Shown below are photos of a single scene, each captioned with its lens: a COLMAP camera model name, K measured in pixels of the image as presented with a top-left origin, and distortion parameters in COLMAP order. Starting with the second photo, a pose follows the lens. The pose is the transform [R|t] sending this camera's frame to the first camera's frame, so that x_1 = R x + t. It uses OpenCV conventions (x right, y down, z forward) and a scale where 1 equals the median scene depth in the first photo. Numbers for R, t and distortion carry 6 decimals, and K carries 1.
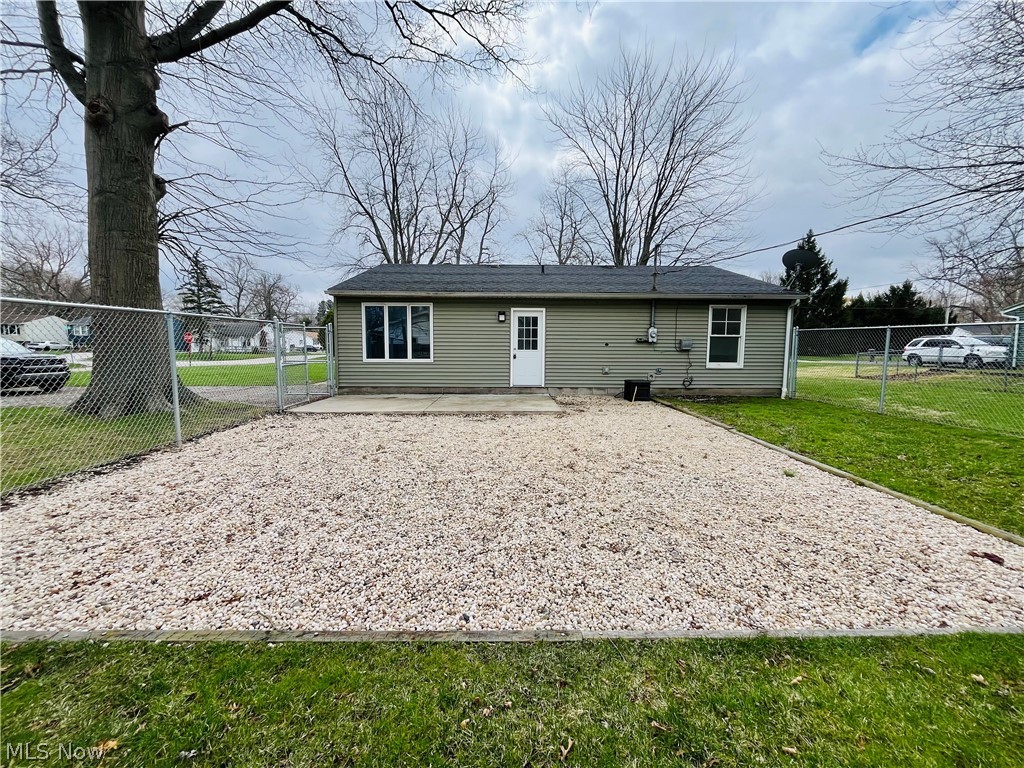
lens RADIAL K [[412.2, 0, 512.3], [0, 412.2, 384.9], [0, 0, 1]] dist [-0.006429, -0.000517]
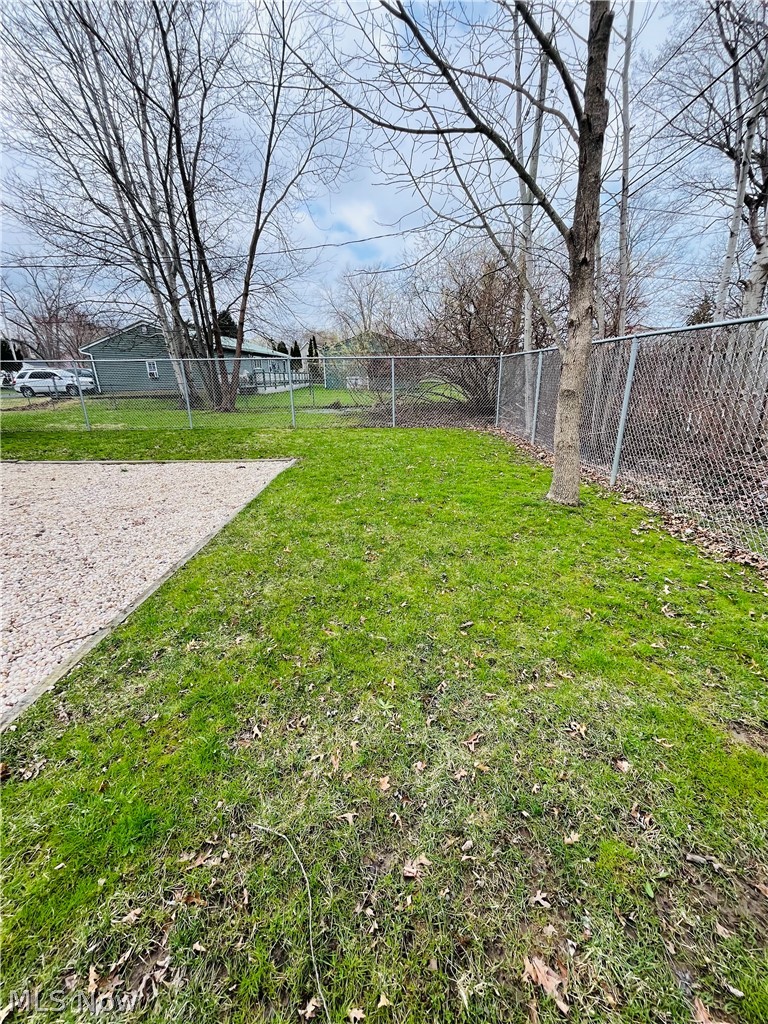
lens RADIAL K [[412.2, 0, 378.2], [0, 412.2, 508.8], [0, 0, 1]] dist [-0.006429, -0.000517]
pose [[0.036098, -0.316110, 0.948036, -0.288874], [0.109277, 0.944214, 0.310675, -0.002108], [-0.993356, 0.092384, 0.068627, 0.017100]]
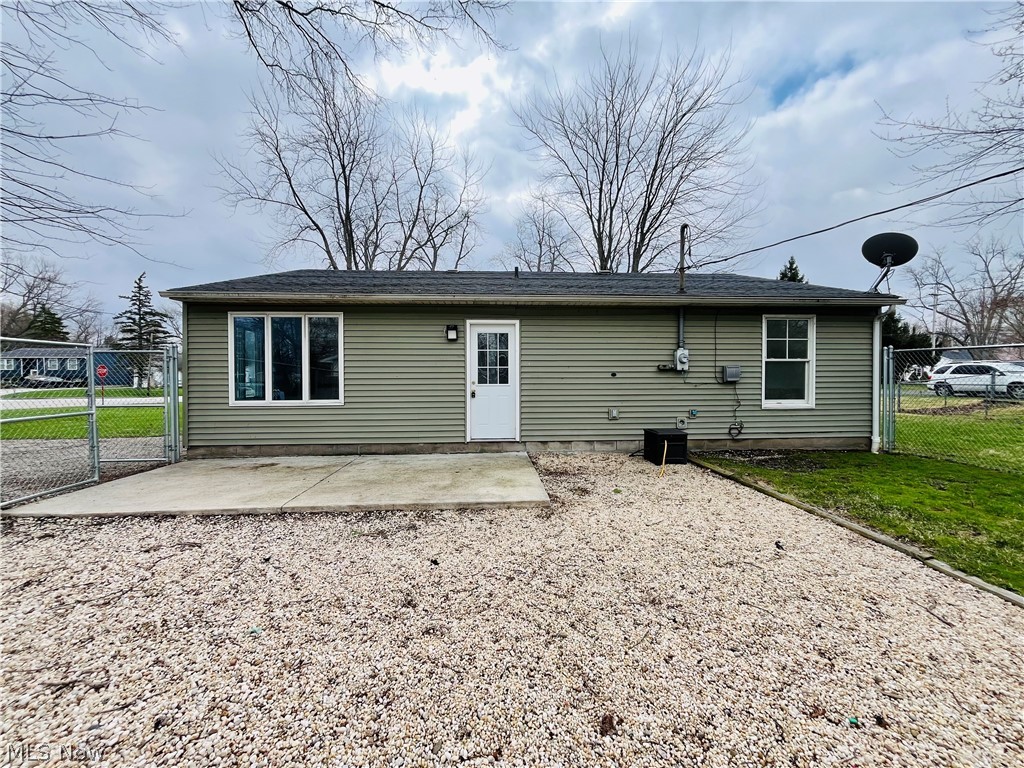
lens RADIAL K [[412.2, 0, 511.3], [0, 412.2, 383.0], [0, 0, 1]] dist [-0.006429, -0.000517]
pose [[0.998956, -0.009666, 0.044652, 0.036257], [0.013196, 0.996751, -0.079451, -0.034157], [-0.043739, 0.079957, 0.995838, 0.348612]]
